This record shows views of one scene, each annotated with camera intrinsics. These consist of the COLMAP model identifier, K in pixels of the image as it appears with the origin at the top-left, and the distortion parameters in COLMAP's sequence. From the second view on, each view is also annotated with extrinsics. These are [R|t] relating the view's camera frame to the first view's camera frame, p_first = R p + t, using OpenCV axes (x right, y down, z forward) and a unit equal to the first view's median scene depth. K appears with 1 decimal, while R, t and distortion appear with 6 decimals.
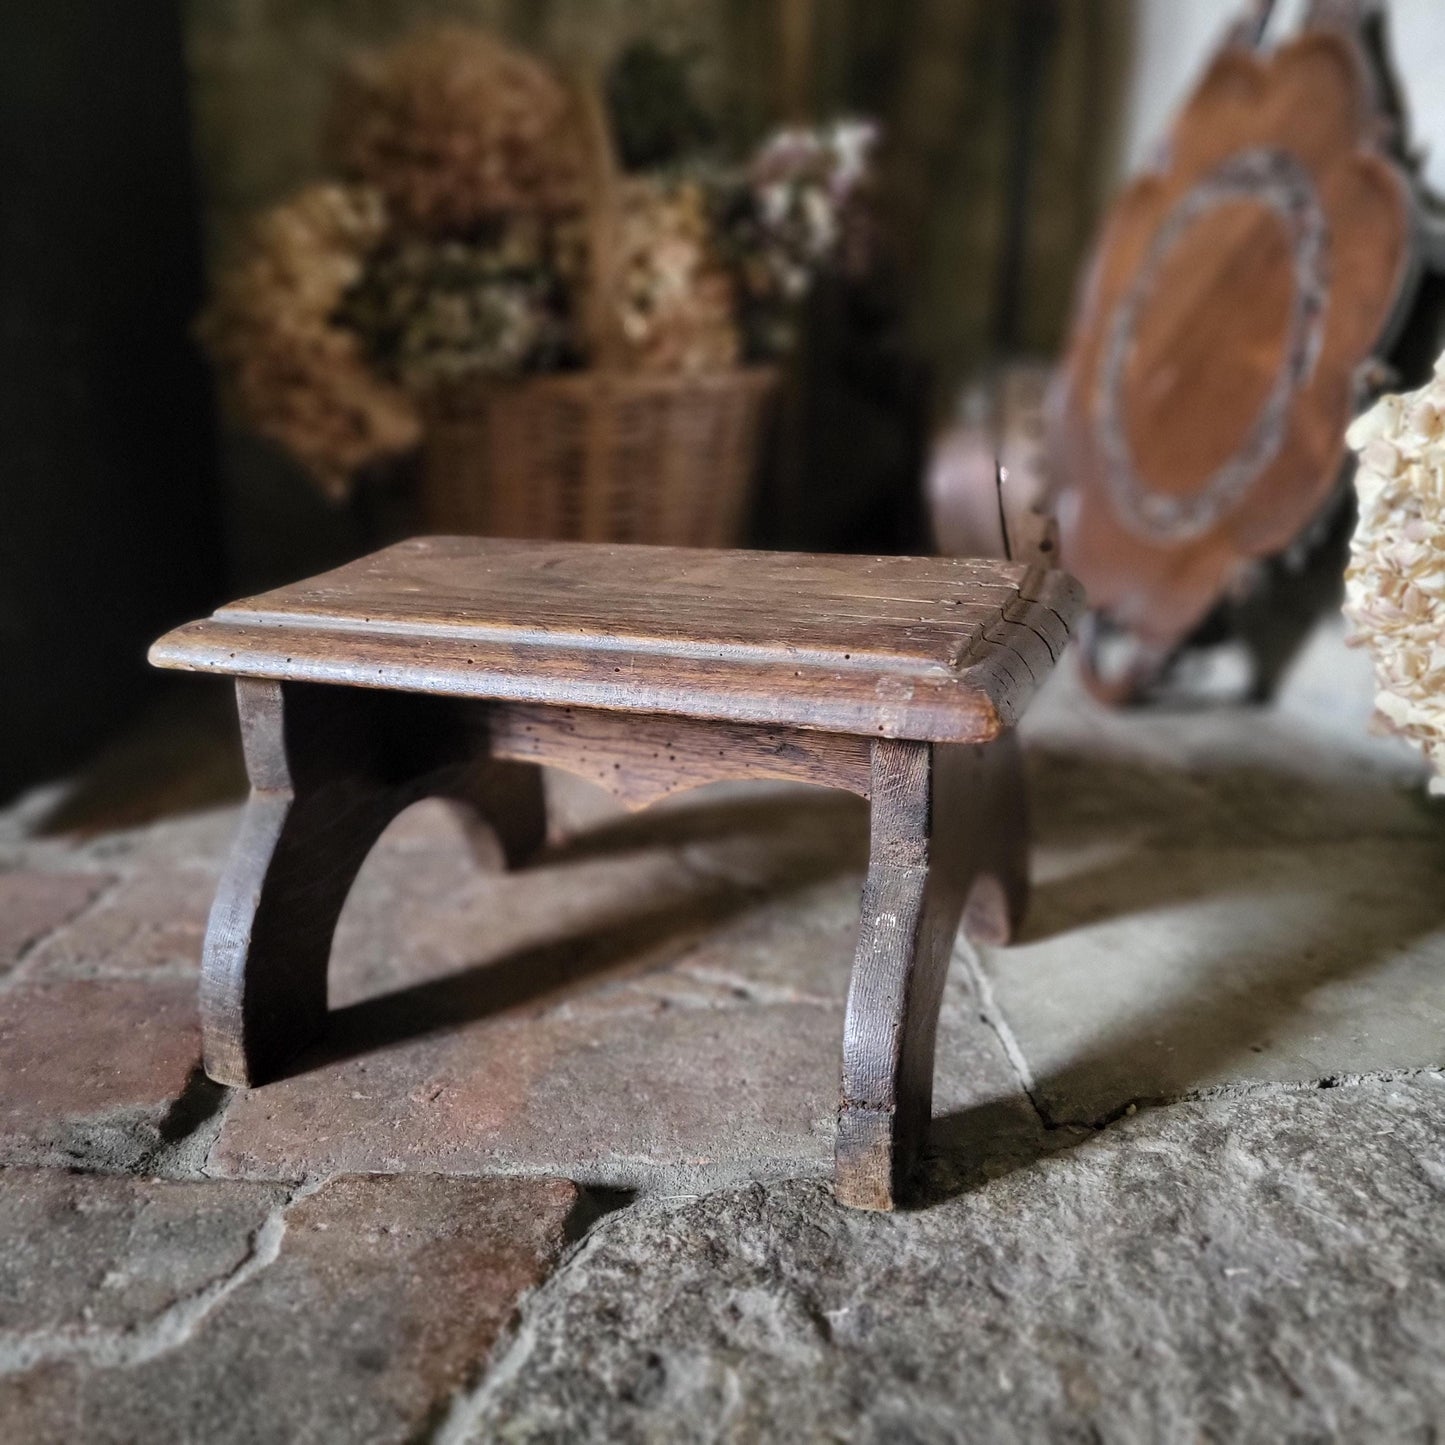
lens RADIAL K [[1518.2, 0, 707.4], [0, 1518.2, 726.3], [0, 0, 1]] dist [0.017636, 0.000000]
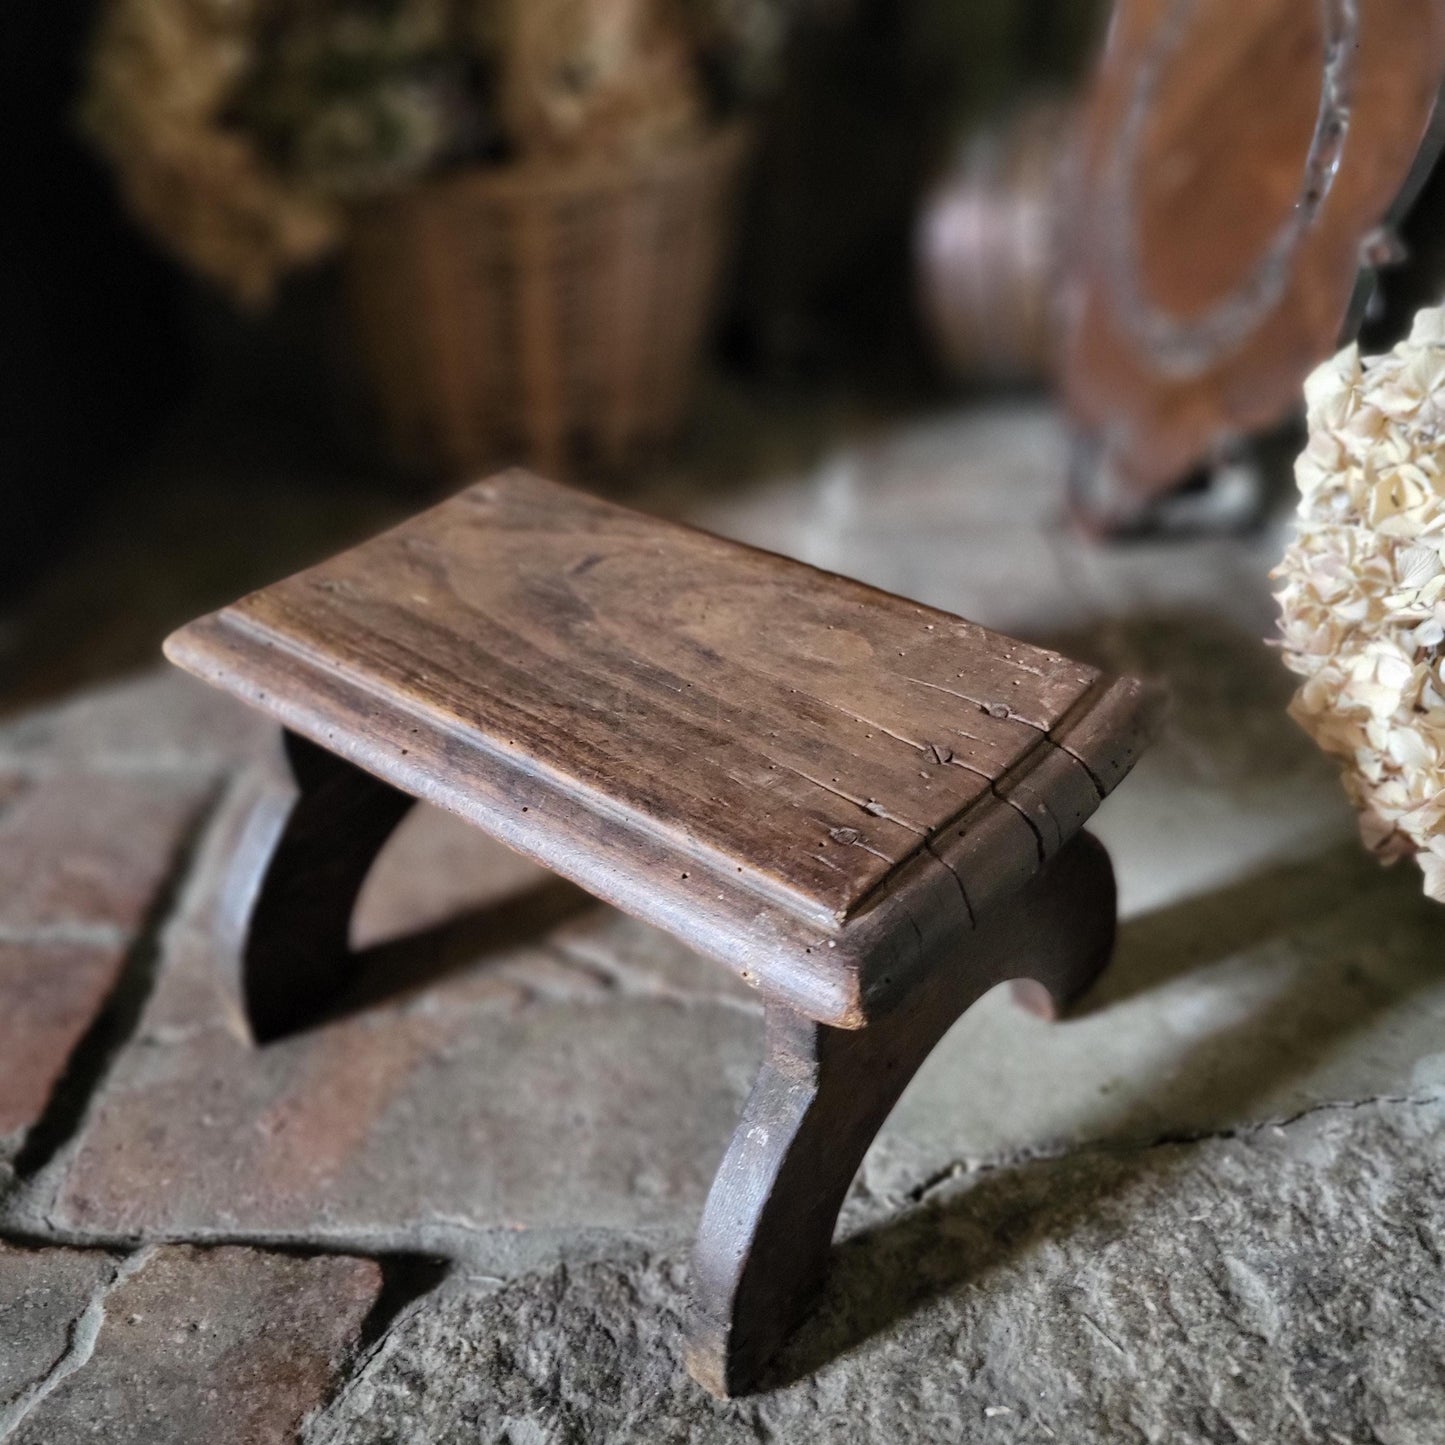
lens RADIAL K [[1518.2, 0, 715.8], [0, 1518.2, 721.9], [0, 0, 1]] dist [0.017636, 0.000000]
pose [[0.997829, 0.018896, -0.063082, 0.198659], [0.000309, 0.956591, 0.291433, -0.361735], [0.065850, -0.290820, 0.954509, 0.130040]]
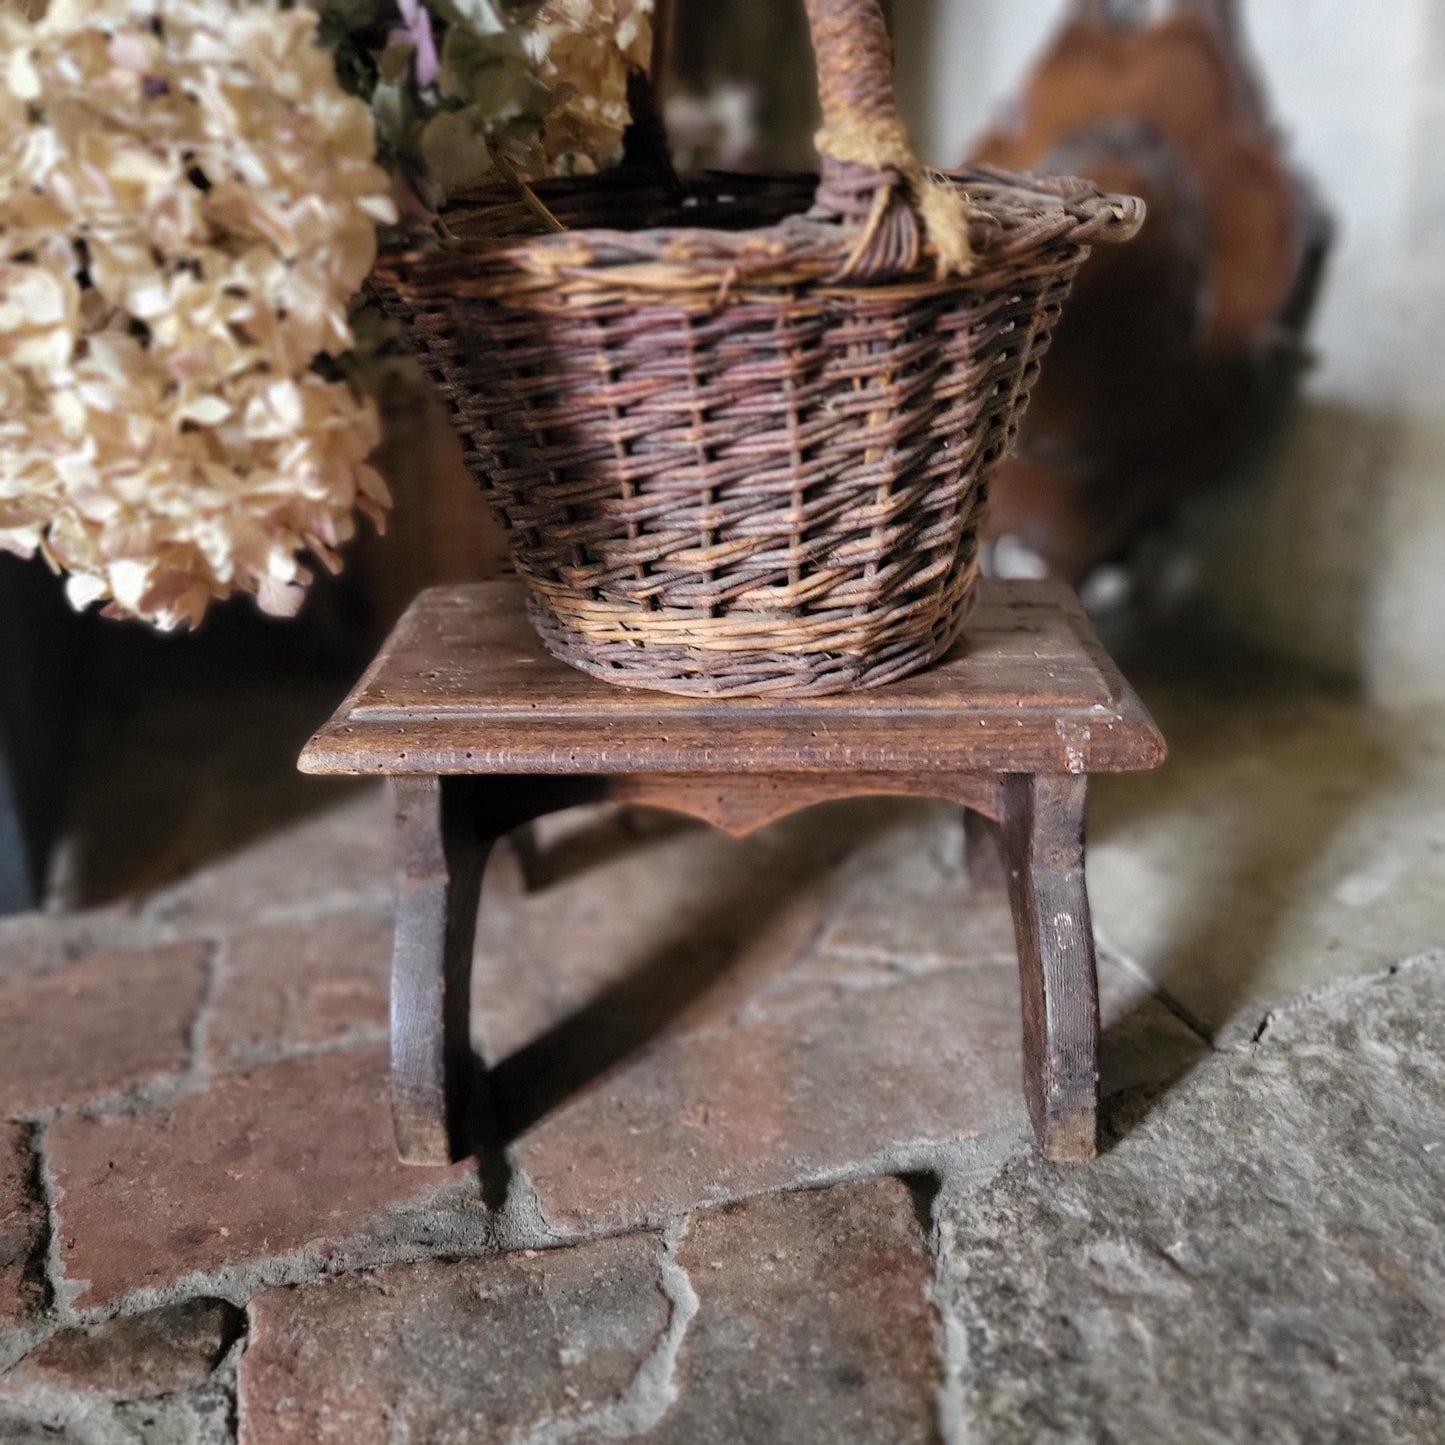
lens RADIAL K [[1518.2, 0, 712.4], [0, 1518.2, 690.1], [0, 0, 1]] dist [0.017636, 0.000000]
pose [[0.961367, -0.123412, 0.246055, -0.460318], [0.105582, 0.990820, 0.084433, -0.177638], [-0.254216, -0.055193, 0.965571, -0.052969]]
